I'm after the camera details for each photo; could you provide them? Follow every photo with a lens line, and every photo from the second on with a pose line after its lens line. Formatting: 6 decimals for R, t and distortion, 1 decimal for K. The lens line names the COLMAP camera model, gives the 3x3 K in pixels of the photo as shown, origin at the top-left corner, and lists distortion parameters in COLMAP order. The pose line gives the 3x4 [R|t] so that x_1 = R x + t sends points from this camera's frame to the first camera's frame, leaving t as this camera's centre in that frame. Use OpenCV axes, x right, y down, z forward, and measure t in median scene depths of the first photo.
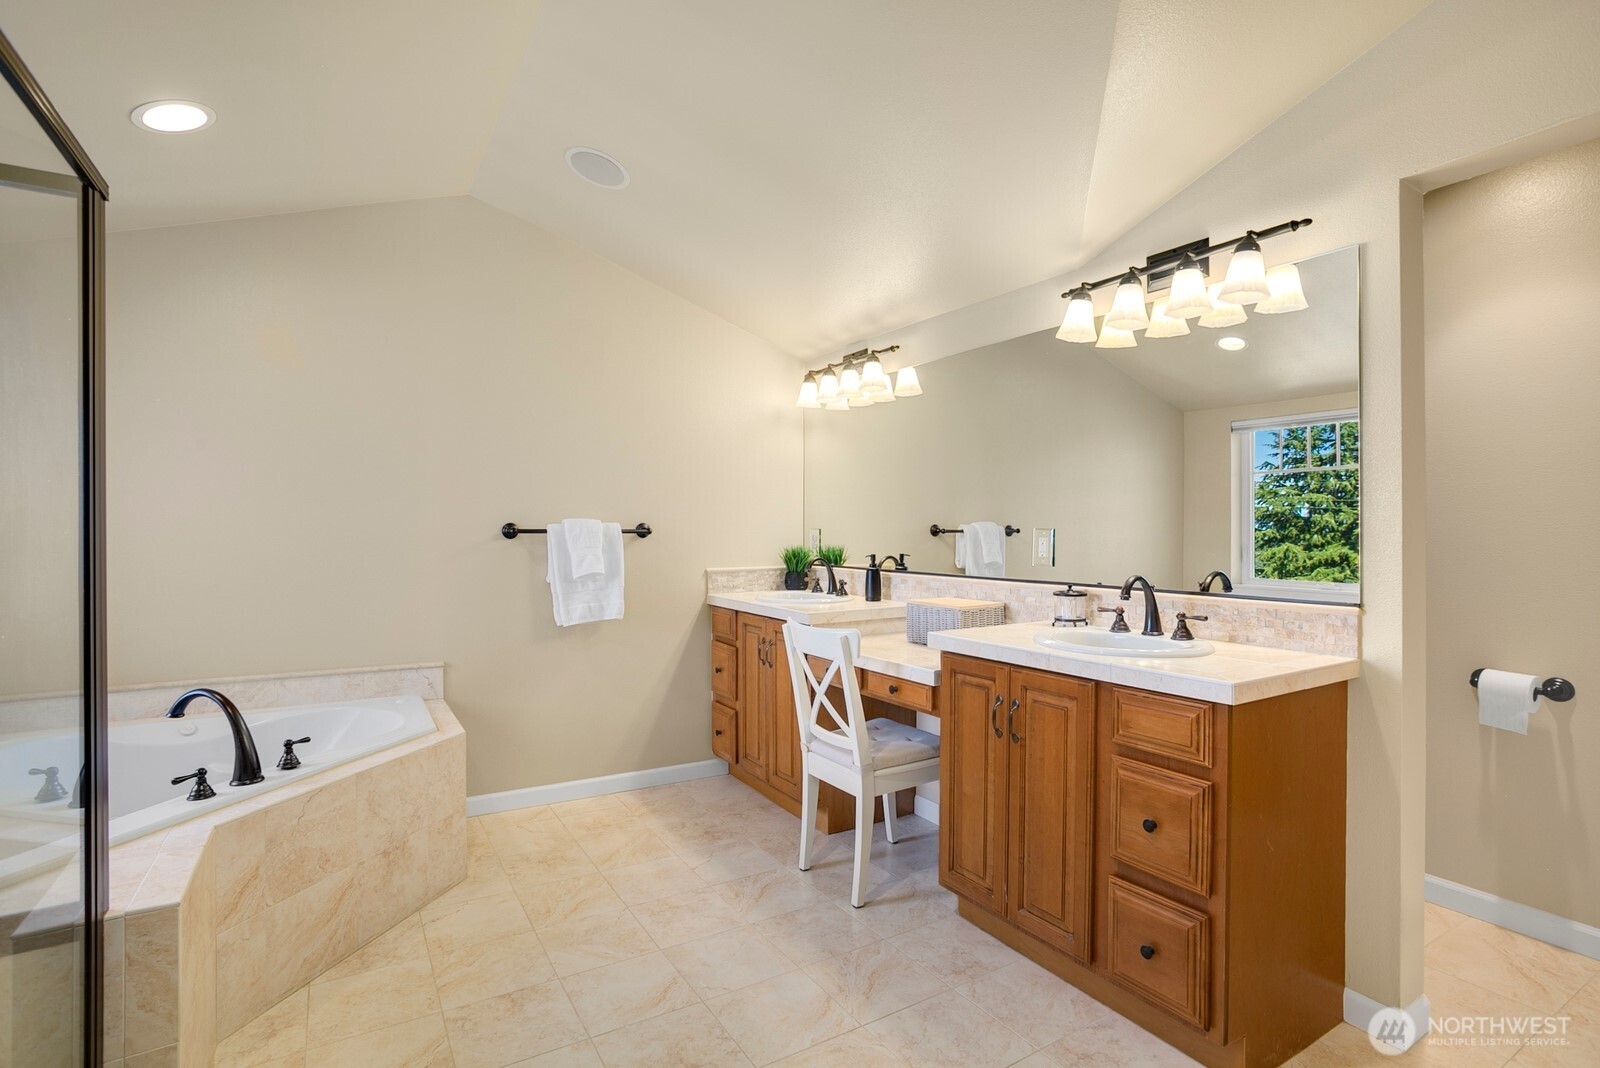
lens RADIAL K [[776.6, 0, 801.5], [0, 776.6, 533.1], [0, 0, 1]] dist [-0.084671, 0.046802]
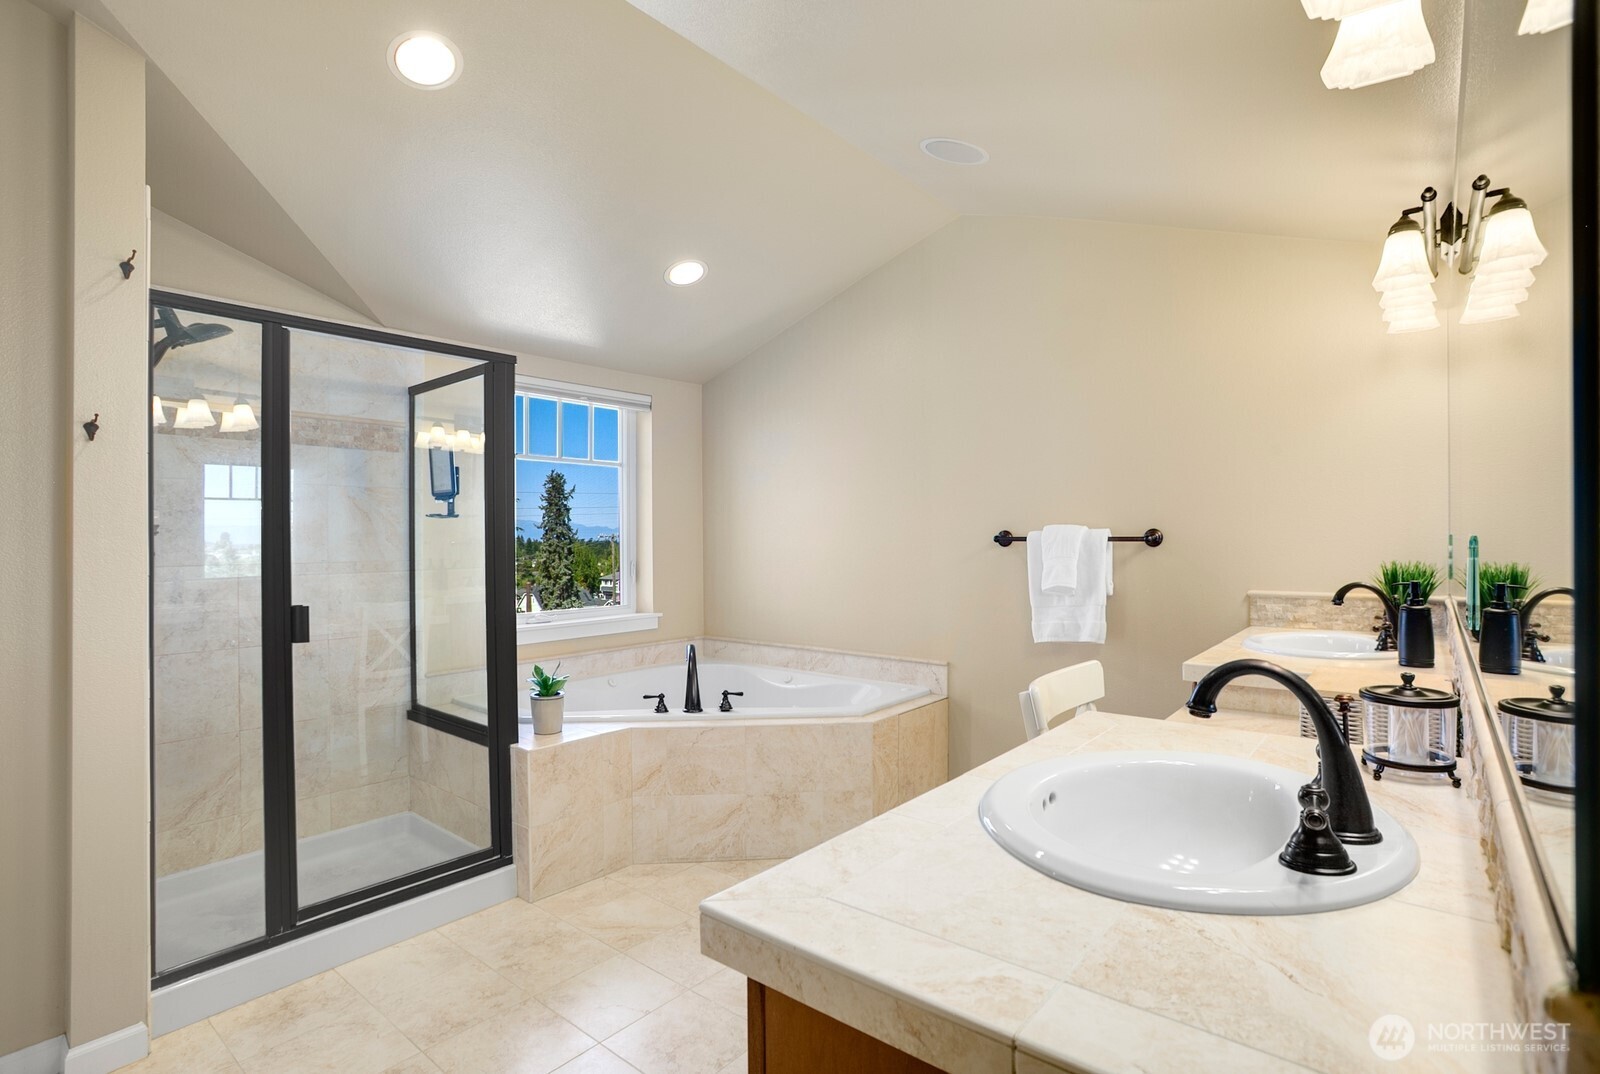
lens RADIAL K [[779.3, 0, 797.0], [0, 779.3, 548.9], [0, 0, 1]] dist [-0.033209, 0.000509]
pose [[0.322230, 0.011772, -0.946588, 0.536264], [0.002850, 0.999906, 0.013405, -0.004256], [0.946657, -0.007017, 0.322166, 0.490738]]
